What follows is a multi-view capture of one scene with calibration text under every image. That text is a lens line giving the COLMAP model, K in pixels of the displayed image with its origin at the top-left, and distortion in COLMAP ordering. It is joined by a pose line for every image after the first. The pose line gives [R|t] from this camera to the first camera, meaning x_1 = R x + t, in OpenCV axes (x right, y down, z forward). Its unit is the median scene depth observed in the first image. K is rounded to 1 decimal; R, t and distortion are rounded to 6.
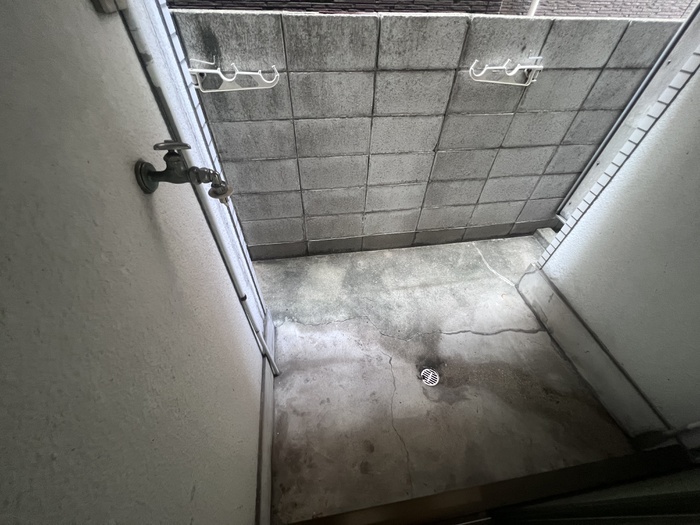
lens RADIAL K [[279.8, 0, 348.8], [0, 279.8, 262.0], [0, 0, 1]] dist [-0.000479, 0.000307]
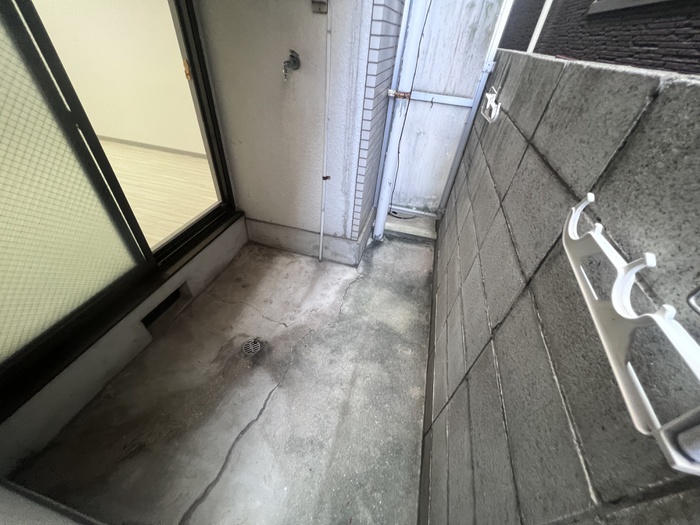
lens RADIAL K [[279.8, 0, 348.8], [0, 279.8, 262.0], [0, 0, 1]] dist [-0.000479, 0.000307]
pose [[-0.409284, 0.537842, -0.737029, 0.670323], [-0.713893, 0.314270, 0.625773, -0.541356], [0.568193, 0.782279, 0.255336, 0.630303]]
